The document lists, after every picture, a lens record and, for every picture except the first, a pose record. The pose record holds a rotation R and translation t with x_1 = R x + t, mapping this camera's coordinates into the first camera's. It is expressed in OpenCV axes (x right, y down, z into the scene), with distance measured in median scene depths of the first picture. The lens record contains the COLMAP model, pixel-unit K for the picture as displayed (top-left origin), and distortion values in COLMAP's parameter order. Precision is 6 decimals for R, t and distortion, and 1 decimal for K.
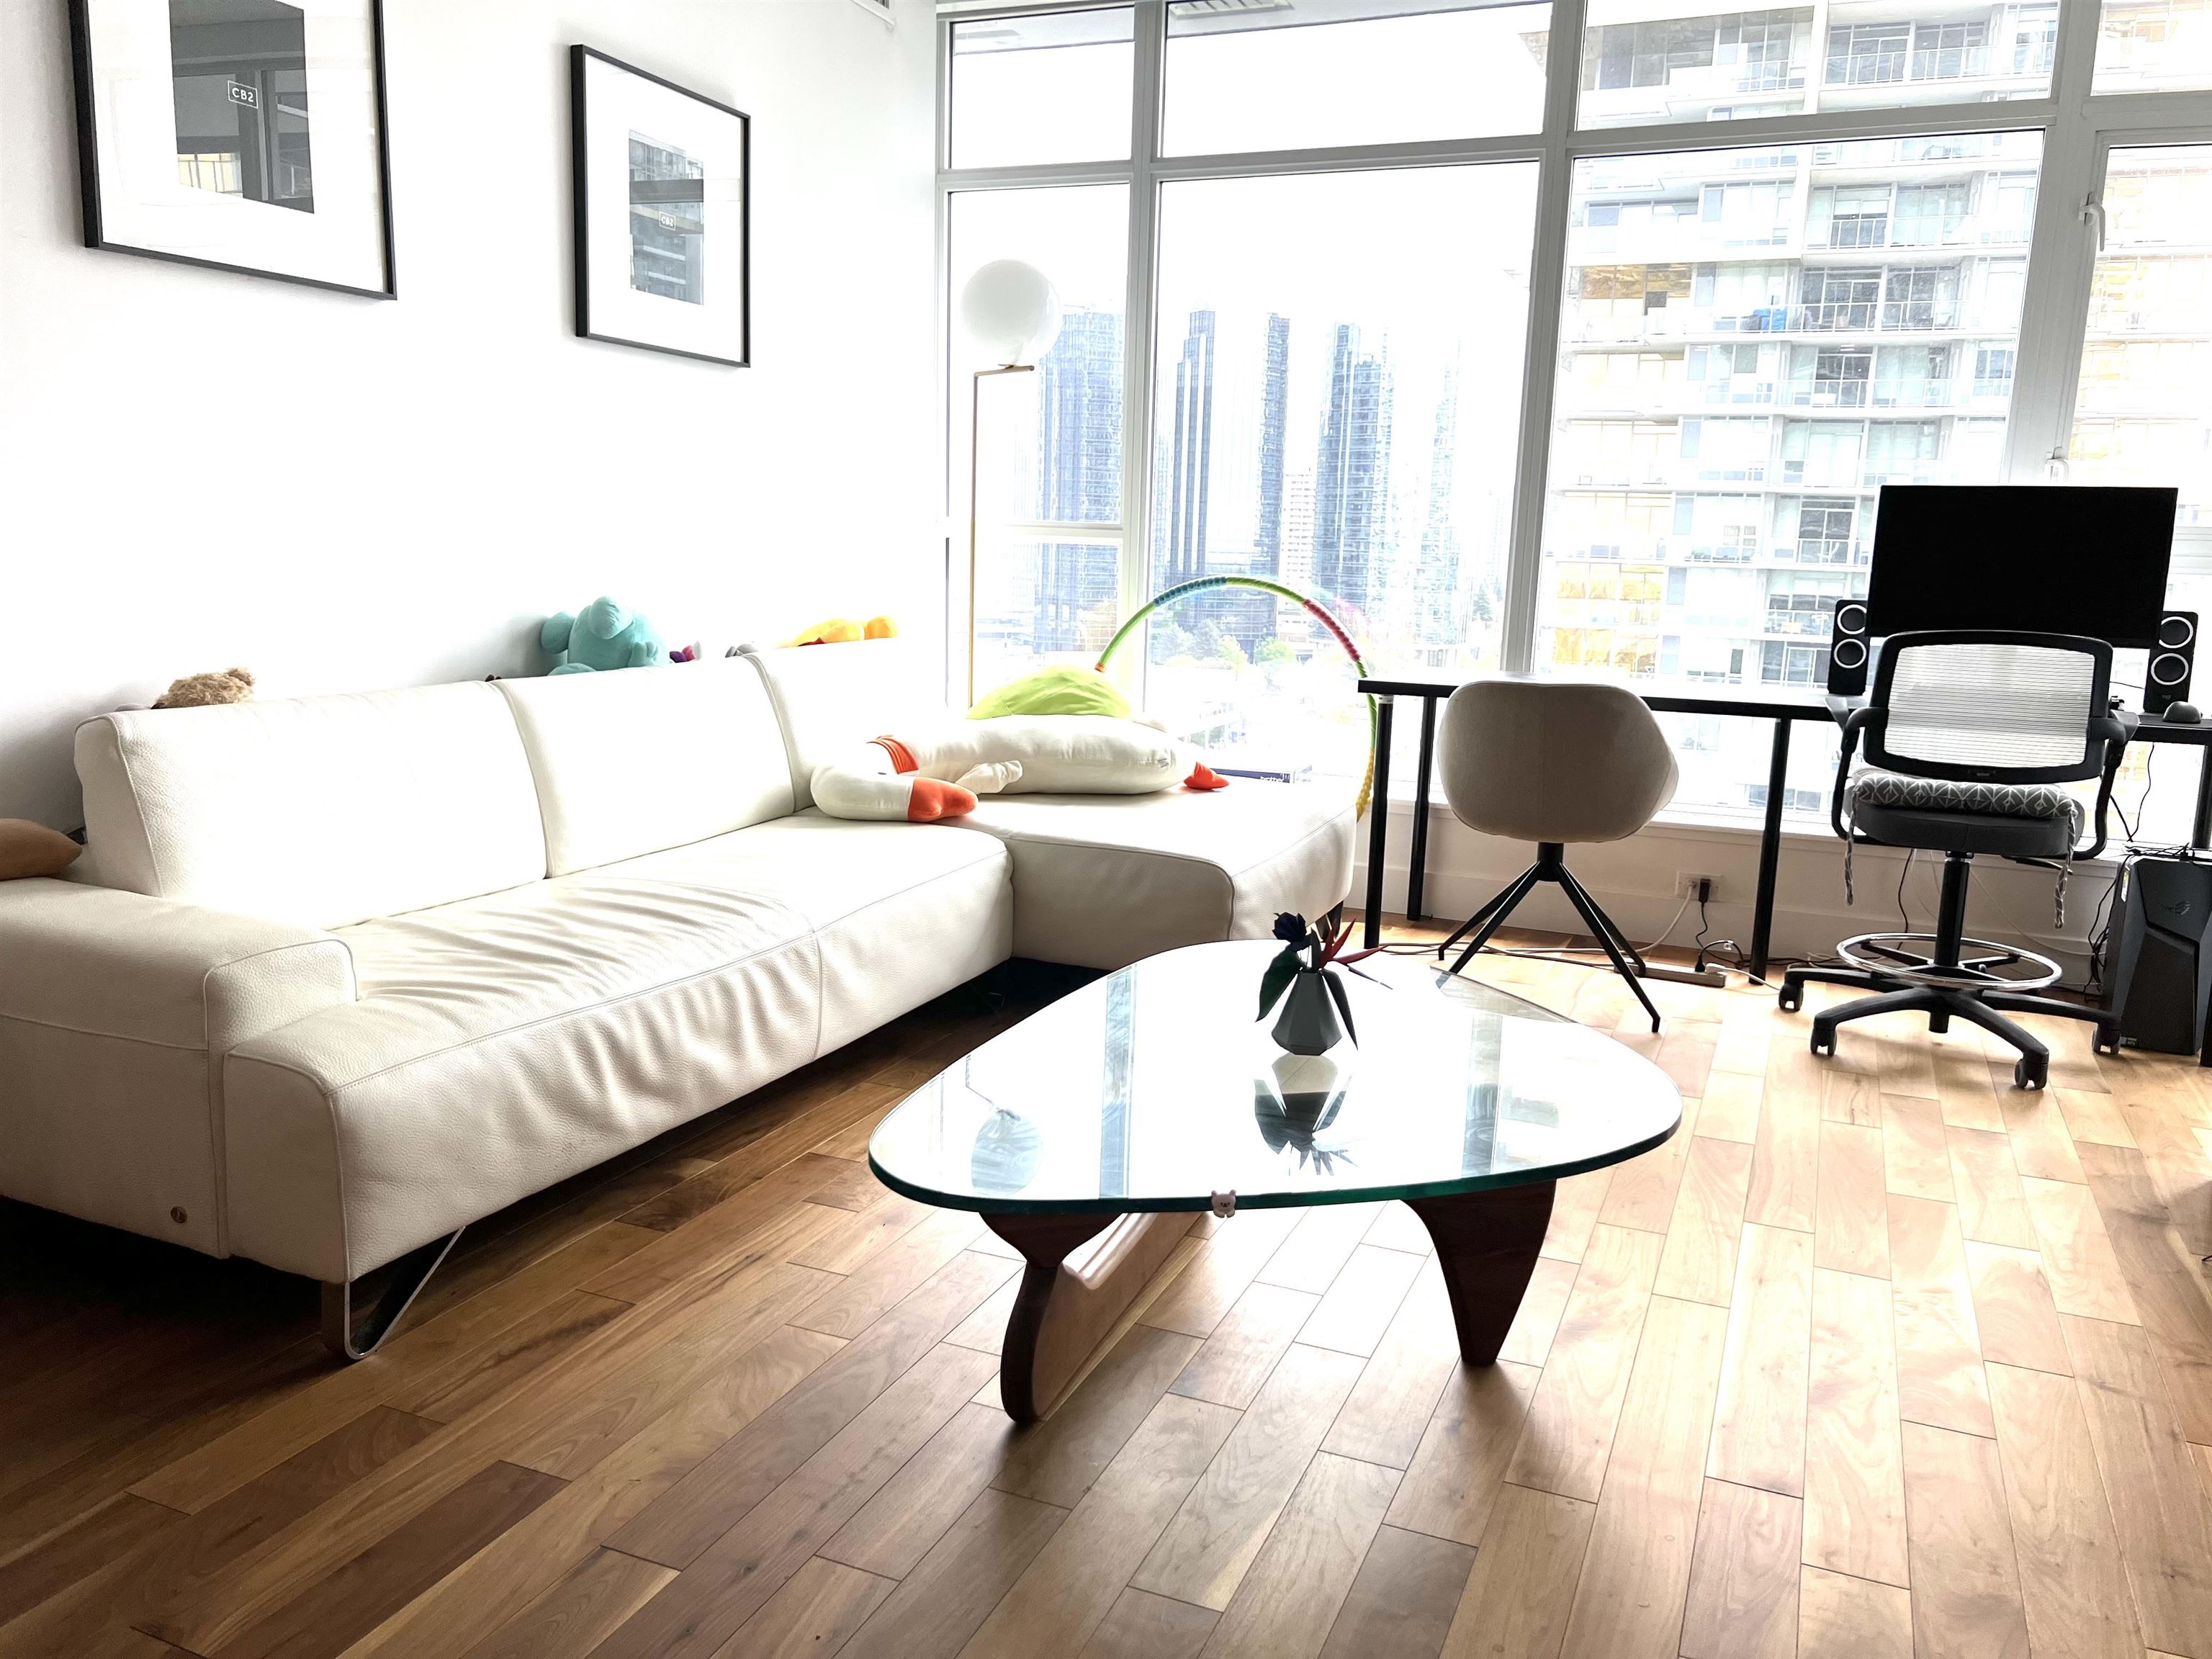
lens RADIAL K [[1649.8, 0, 1106.0], [0, 1649.8, 821.3], [0, 0, 1]] dist [-0.007458, -0.008197]
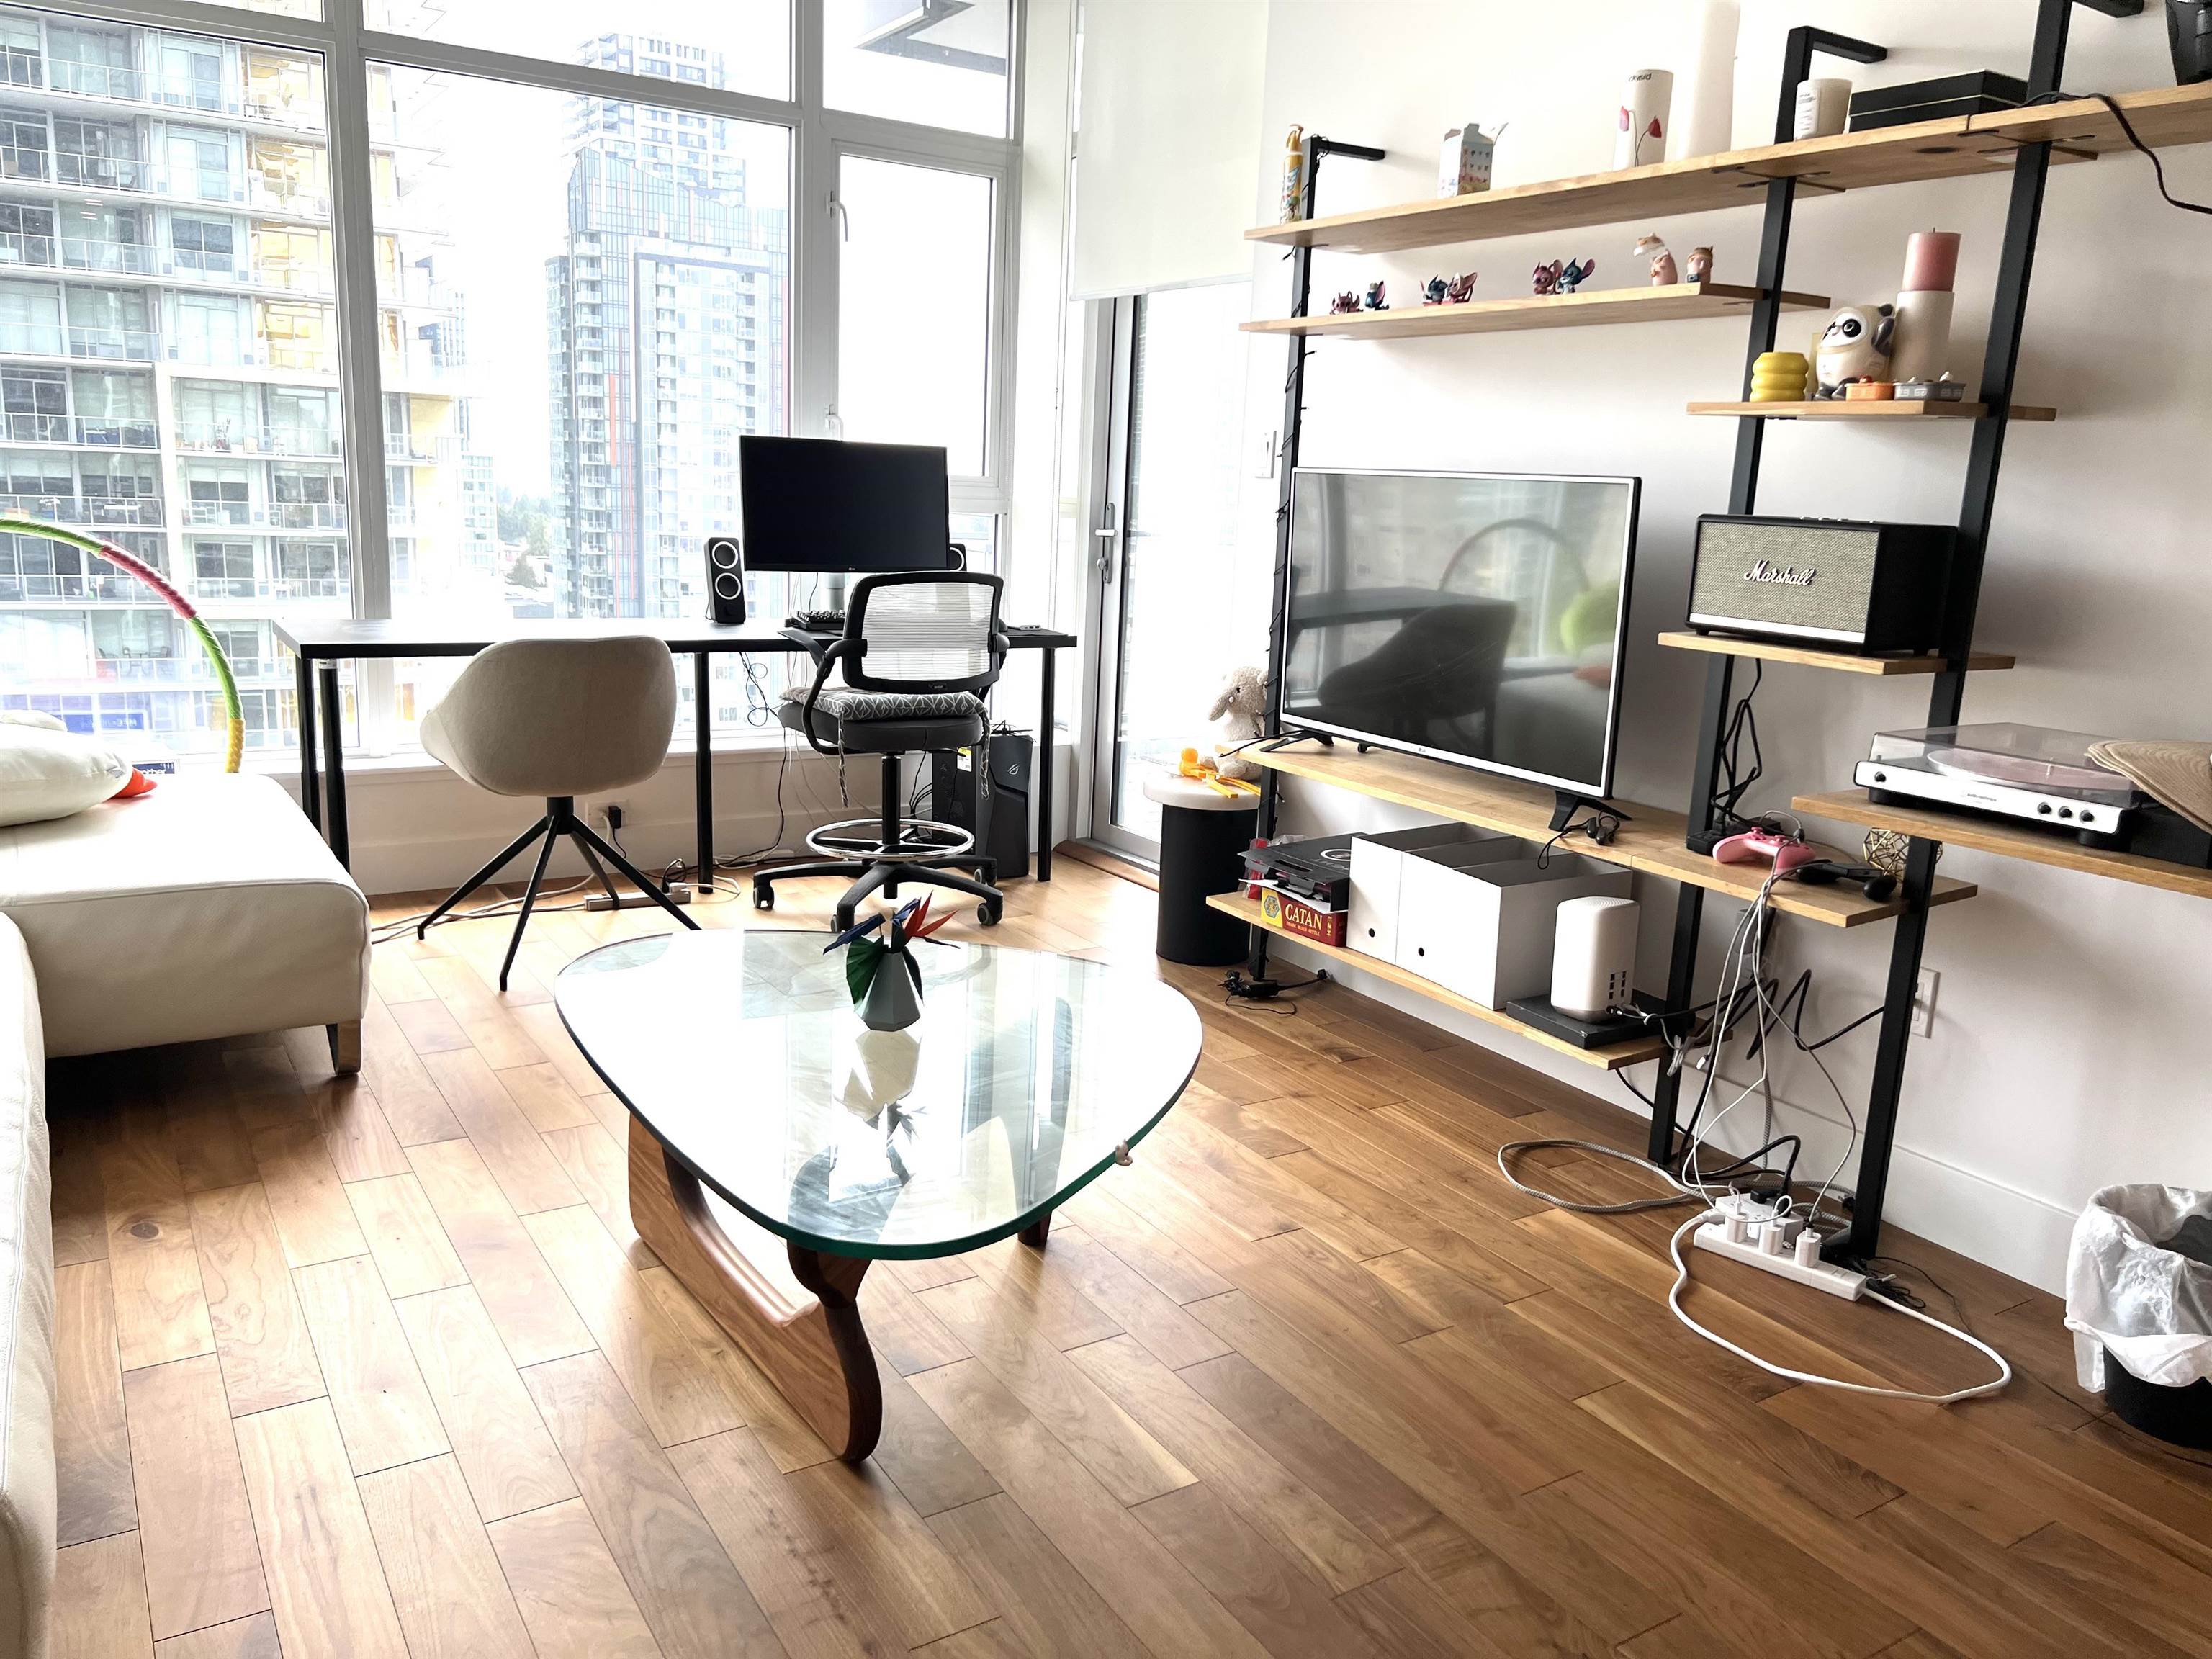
lens RADIAL K [[1649.8, 0, 1109.9], [0, 1649.8, 837.6], [0, 0, 1]] dist [-0.007458, -0.008197]
pose [[0.552337, -0.177169, 0.814577, -0.355955], [0.110014, 0.984100, 0.139443, -0.062737], [-0.826330, 0.012595, 0.563046, 0.157863]]
